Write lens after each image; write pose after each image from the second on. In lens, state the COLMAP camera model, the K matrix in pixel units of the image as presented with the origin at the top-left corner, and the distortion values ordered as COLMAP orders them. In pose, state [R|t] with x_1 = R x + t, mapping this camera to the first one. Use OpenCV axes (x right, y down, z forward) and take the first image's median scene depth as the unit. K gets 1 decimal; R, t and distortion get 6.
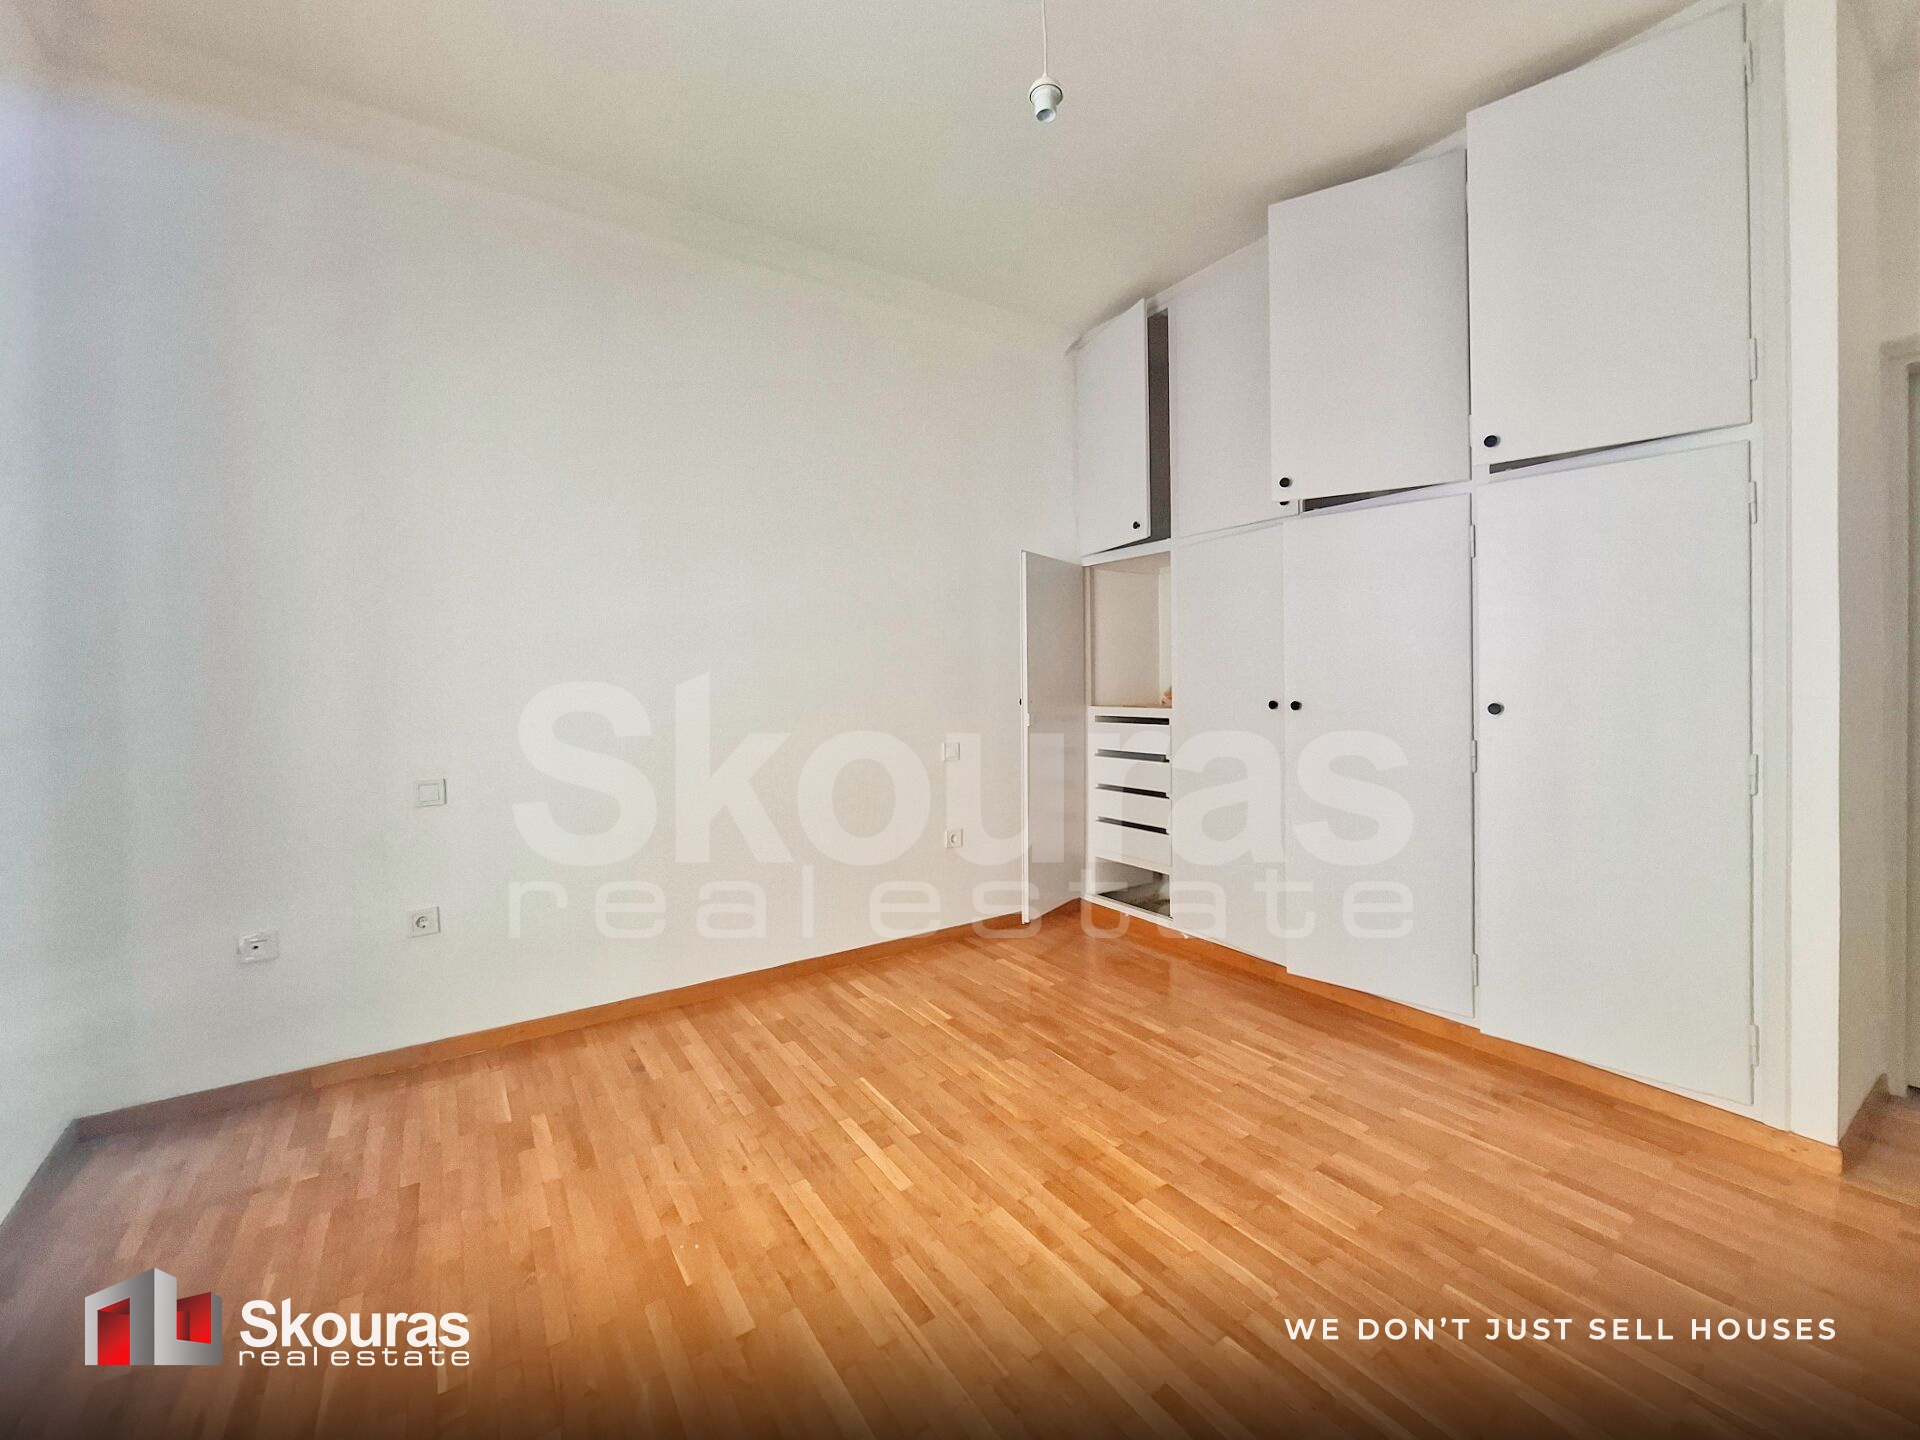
lens RADIAL K [[766.9, 0, 958.2], [0, 766.9, 702.8], [0, 0, 1]] dist [-0.001376, 0.000213]
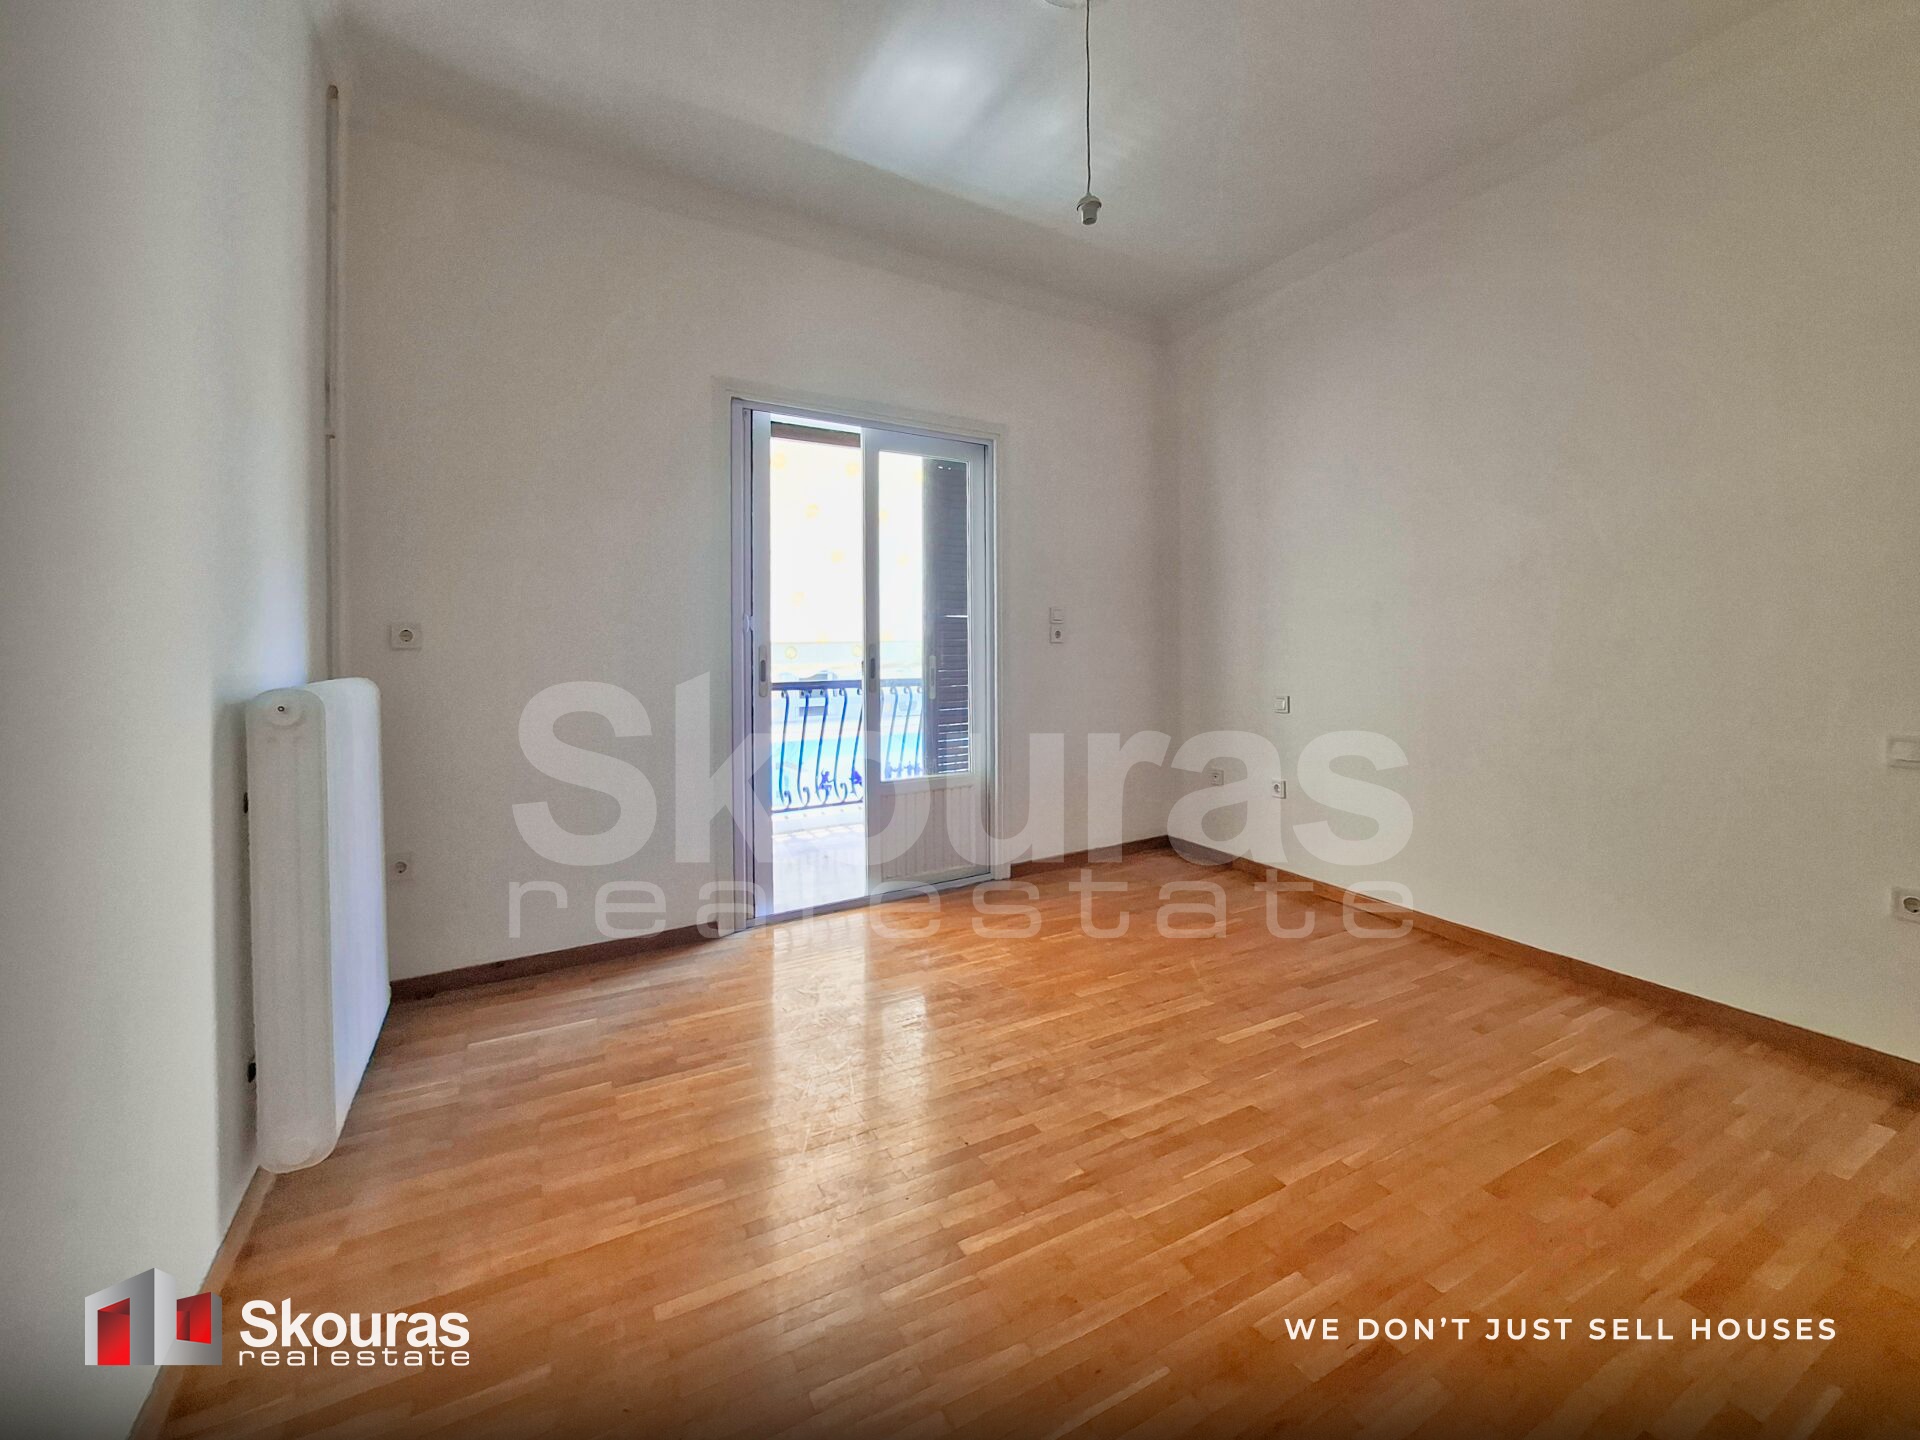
lens RADIAL K [[766.9, 0, 958.2], [0, 766.9, 720.9], [0, 0, 1]] dist [-0.001376, 0.000213]
pose [[-0.097530, 0.110200, -0.989113, 0.889214], [-0.021704, 0.993379, 0.112815, -0.005664], [0.994996, 0.032471, -0.094492, 0.533948]]
